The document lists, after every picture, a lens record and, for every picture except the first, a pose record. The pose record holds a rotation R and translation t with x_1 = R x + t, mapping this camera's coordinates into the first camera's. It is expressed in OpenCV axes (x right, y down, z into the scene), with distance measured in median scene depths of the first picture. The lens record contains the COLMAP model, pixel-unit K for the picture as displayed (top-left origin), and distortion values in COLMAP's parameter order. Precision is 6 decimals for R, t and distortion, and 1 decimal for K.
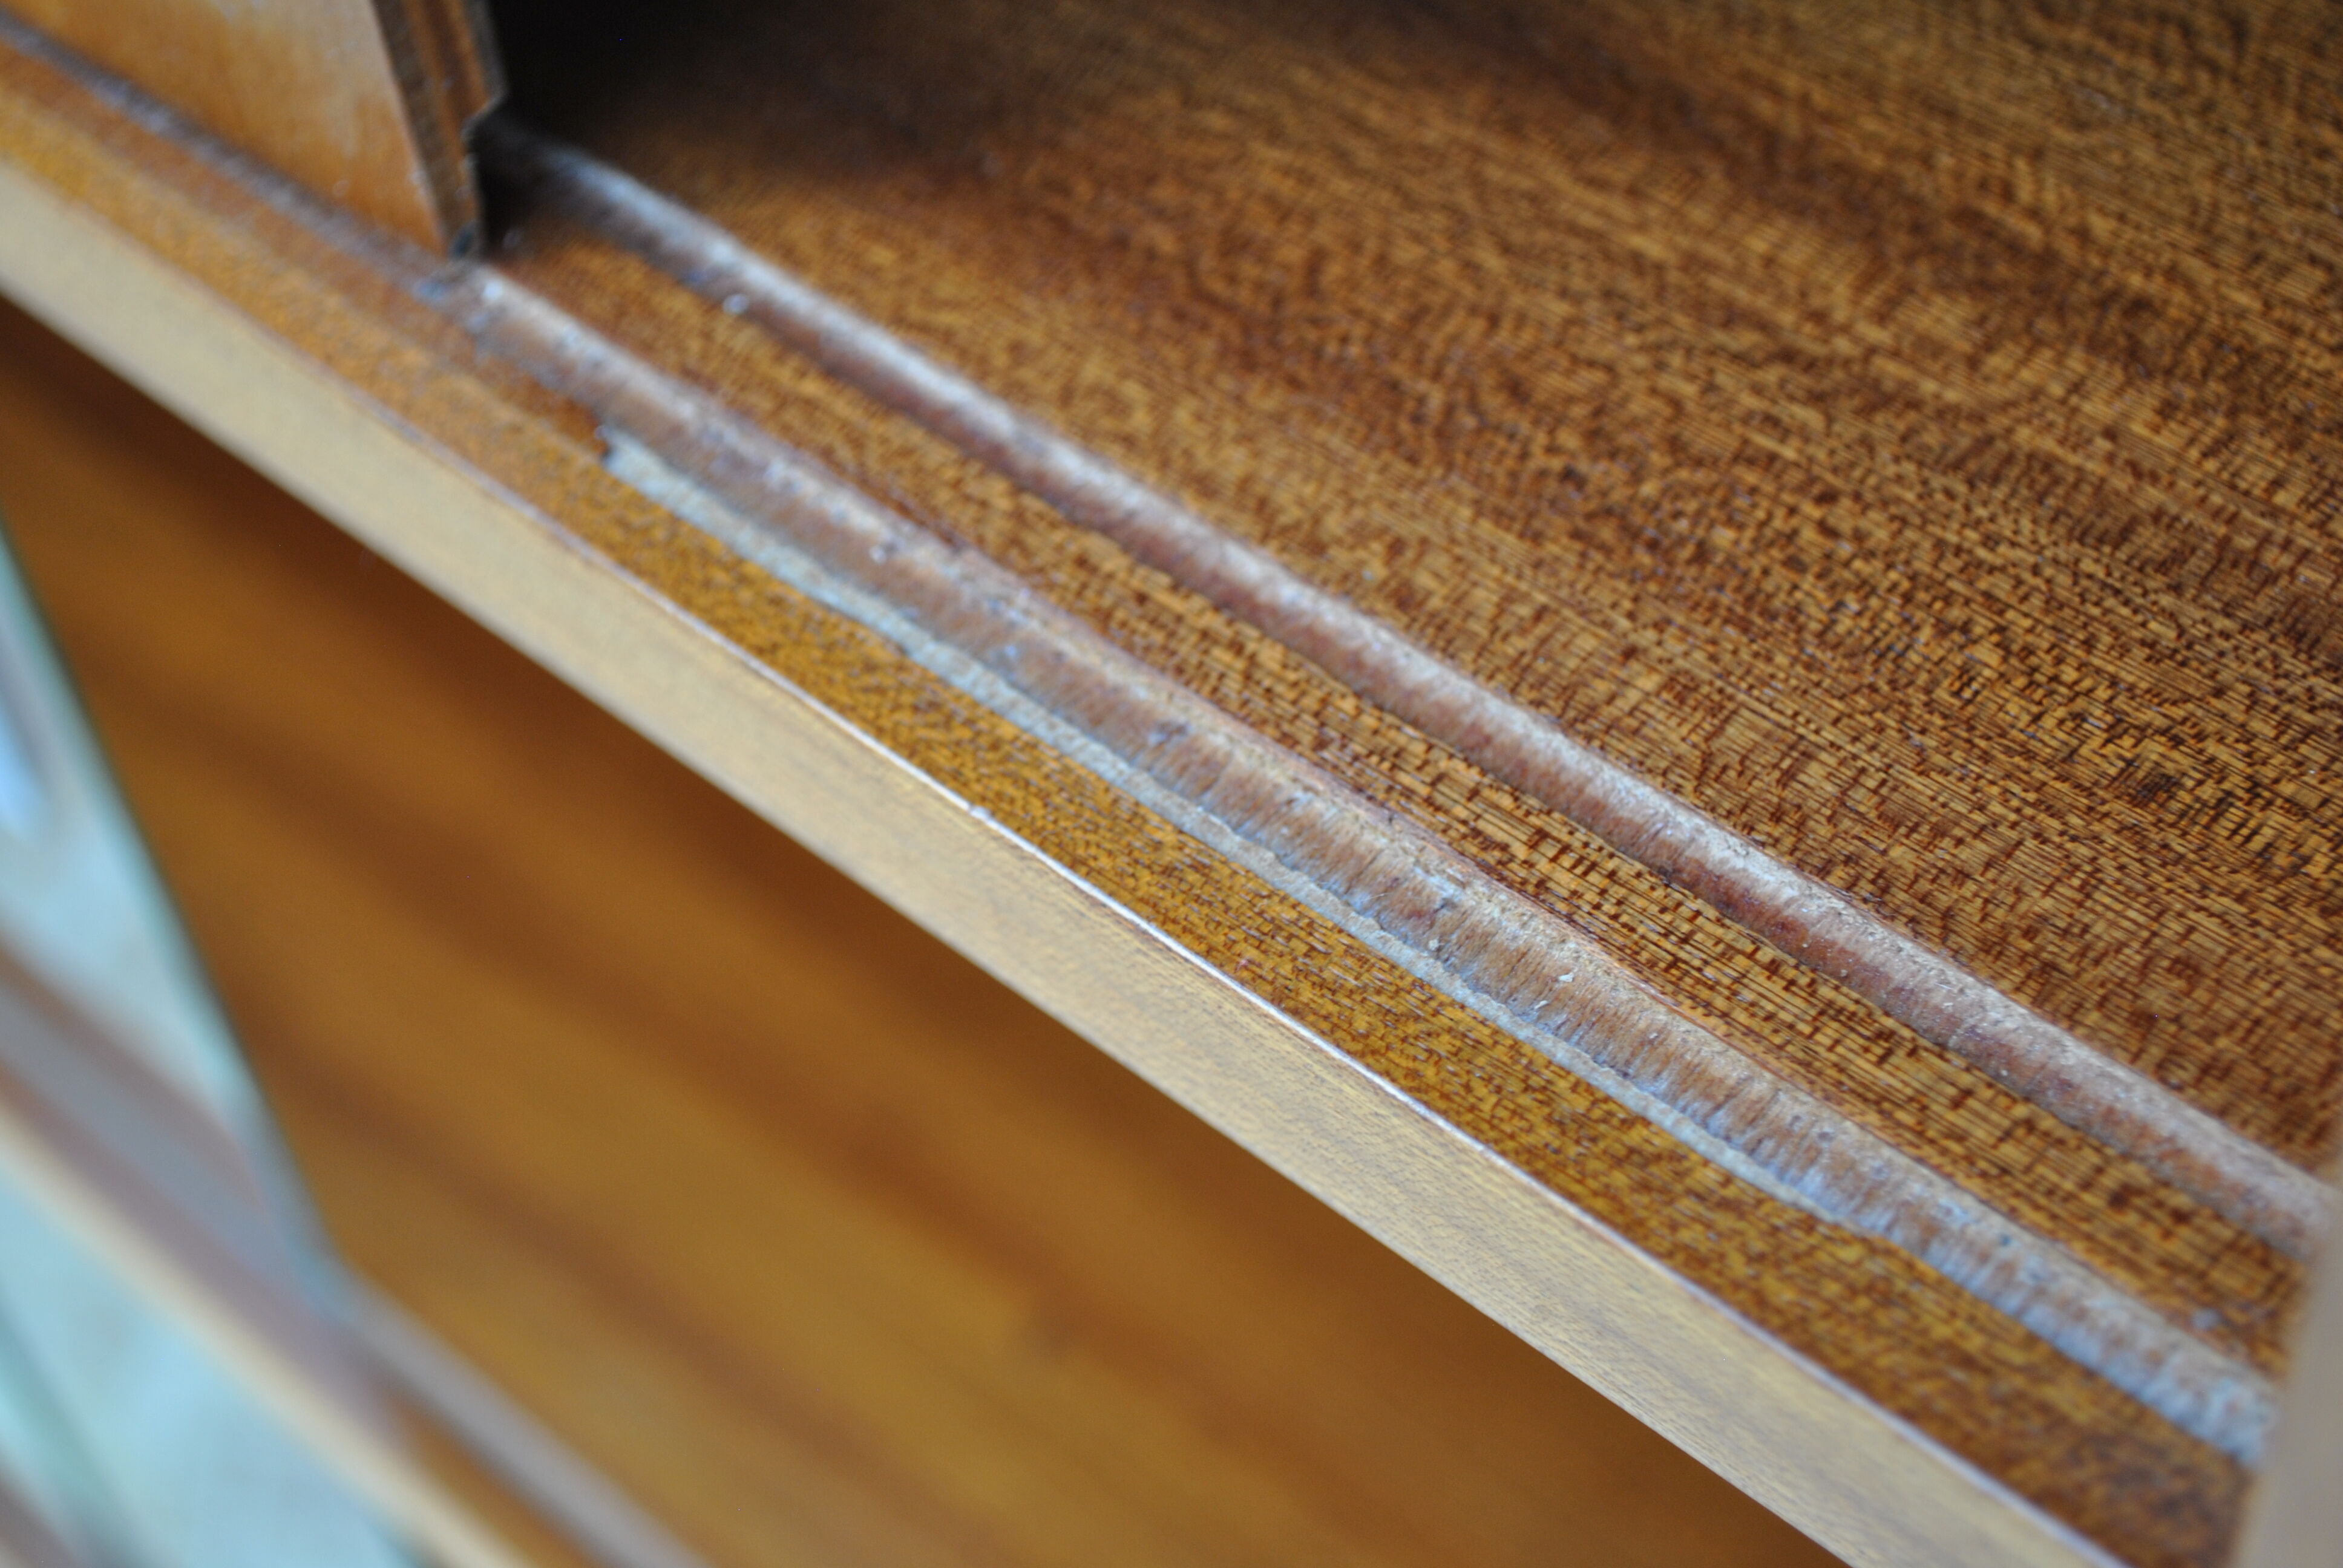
lens RADIAL K [[3806.0, 0, 1171.5], [0, 3806.0, 784.0], [0, 0, 1]] dist [-0.003738, -0.006292]
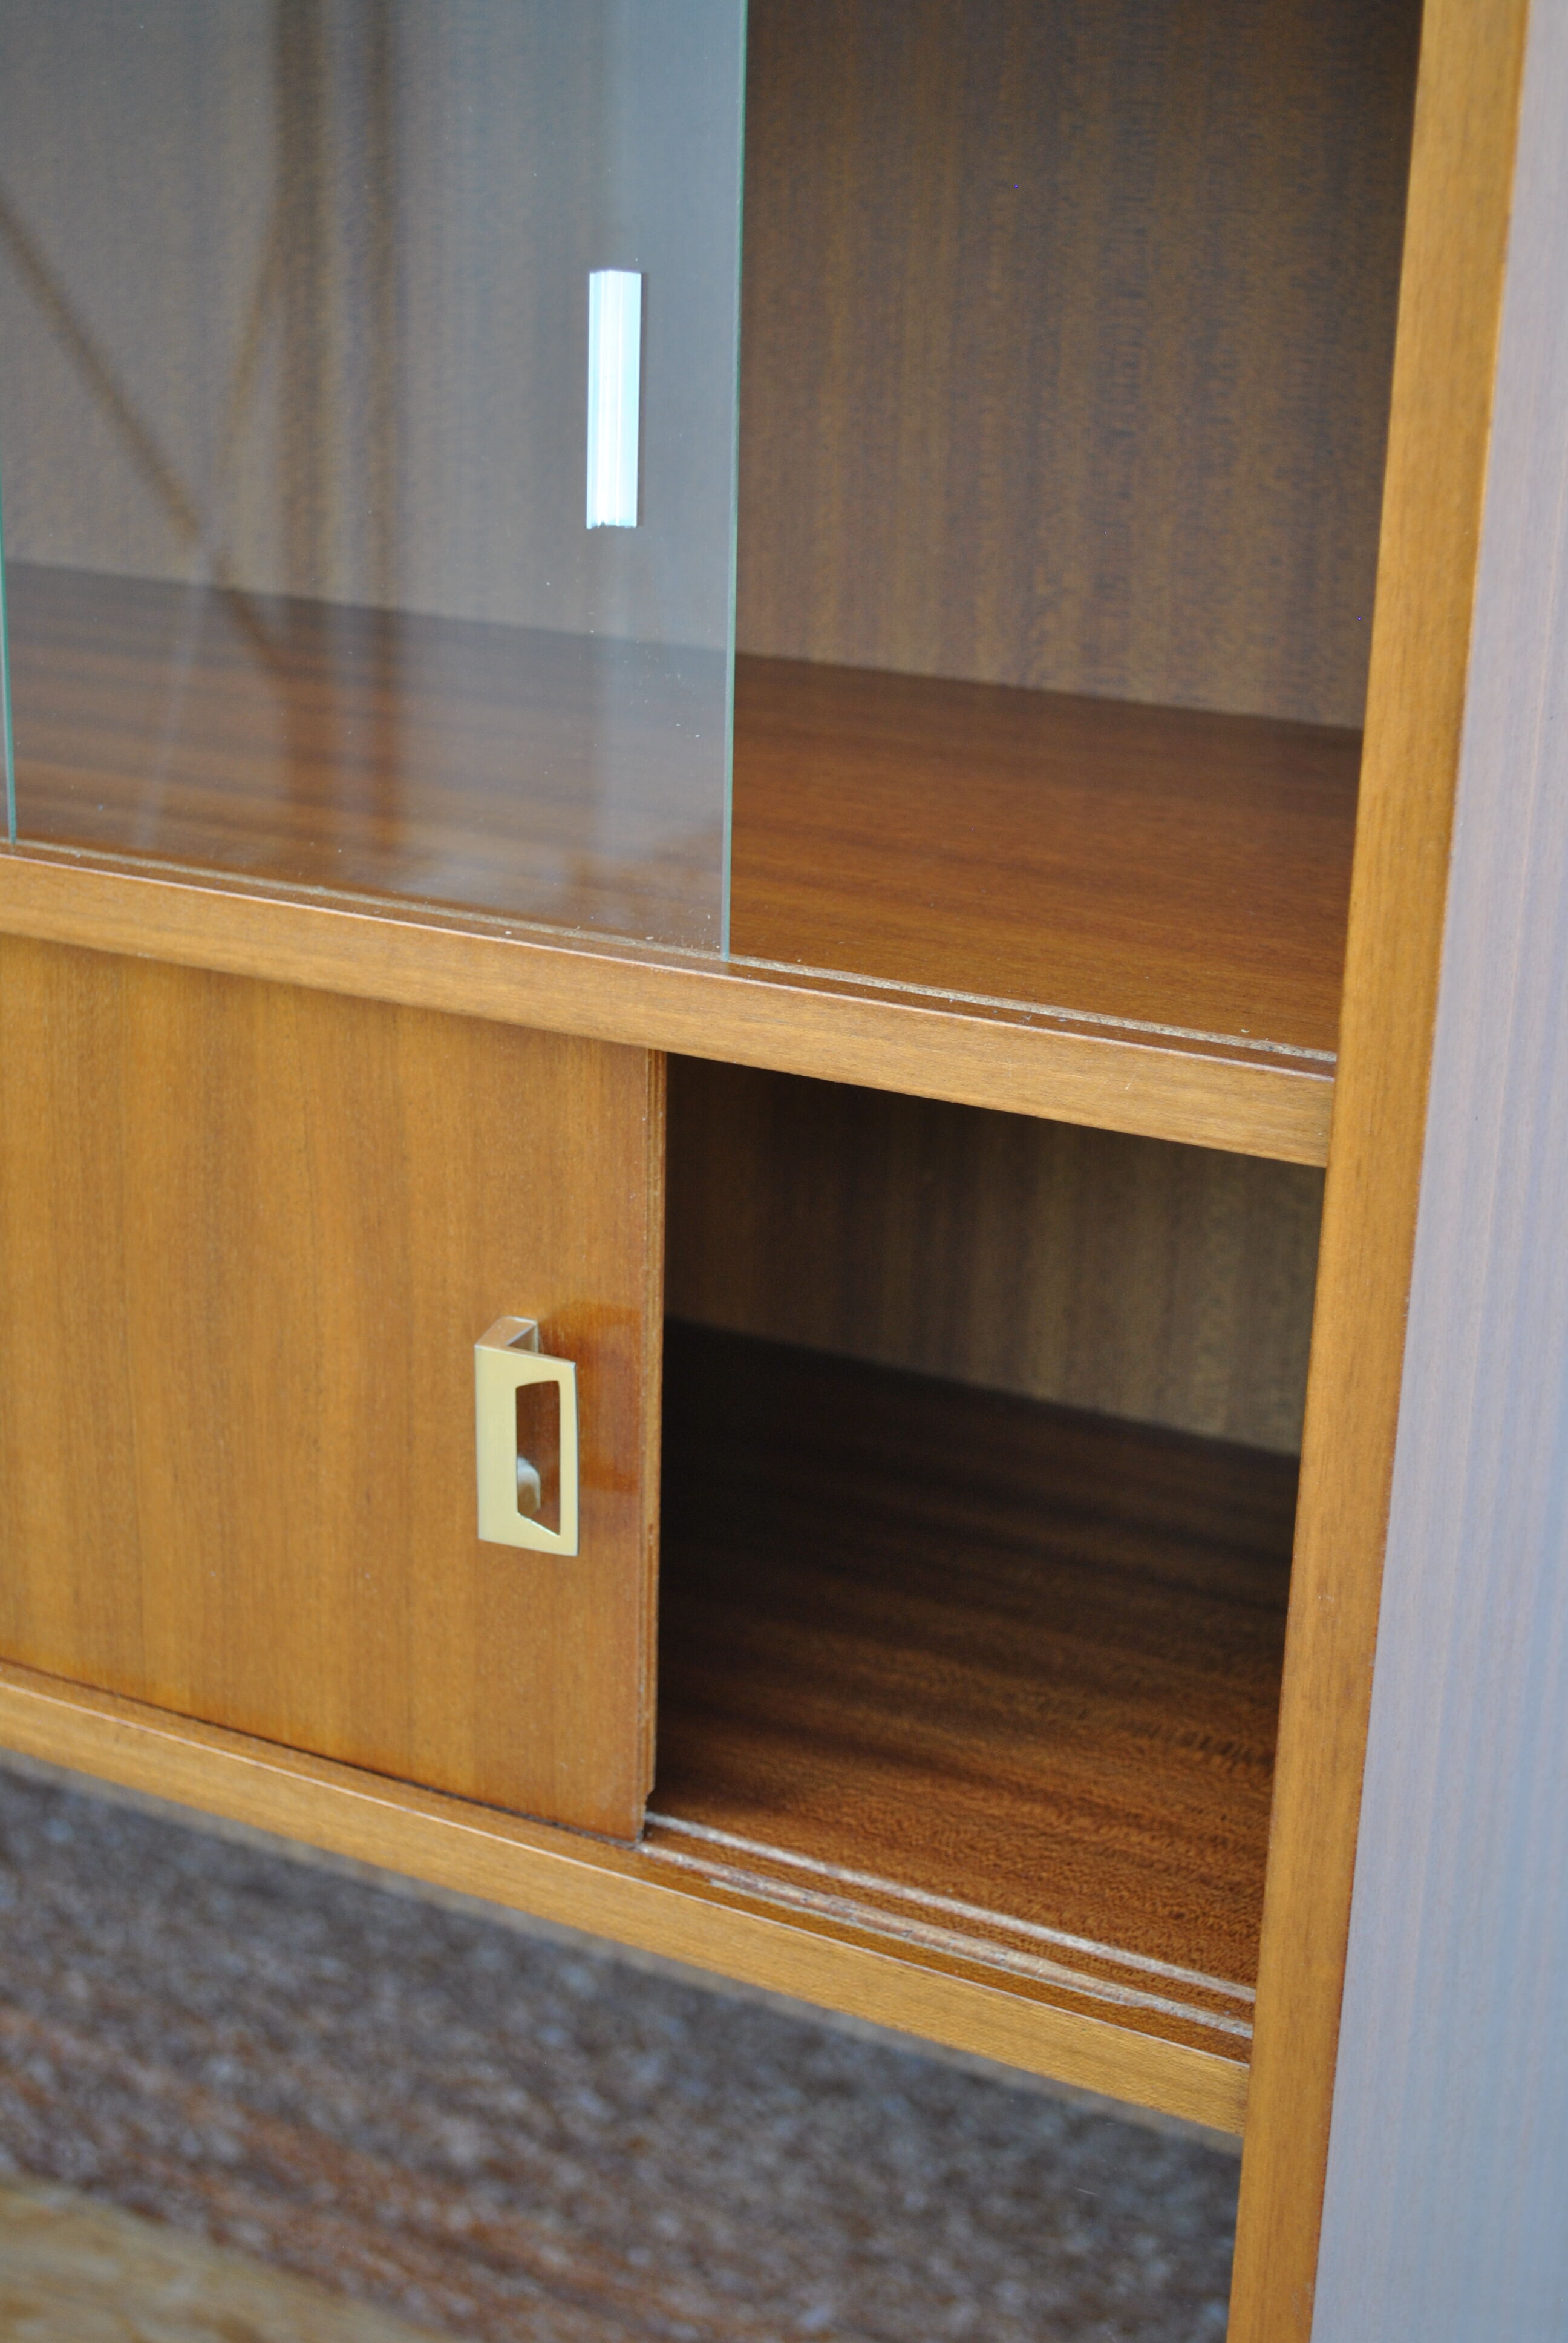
lens RADIAL K [[3372.7, 0, 779.3], [0, 3372.7, 1165.5], [0, 0, 1]] dist [-0.009043, -0.015679]
pose [[0.960461, 0.010502, 0.278215, -0.917492], [0.128690, 0.869385, -0.477084, 0.780673], [-0.246886, 0.494024, 0.833659, -1.772130]]
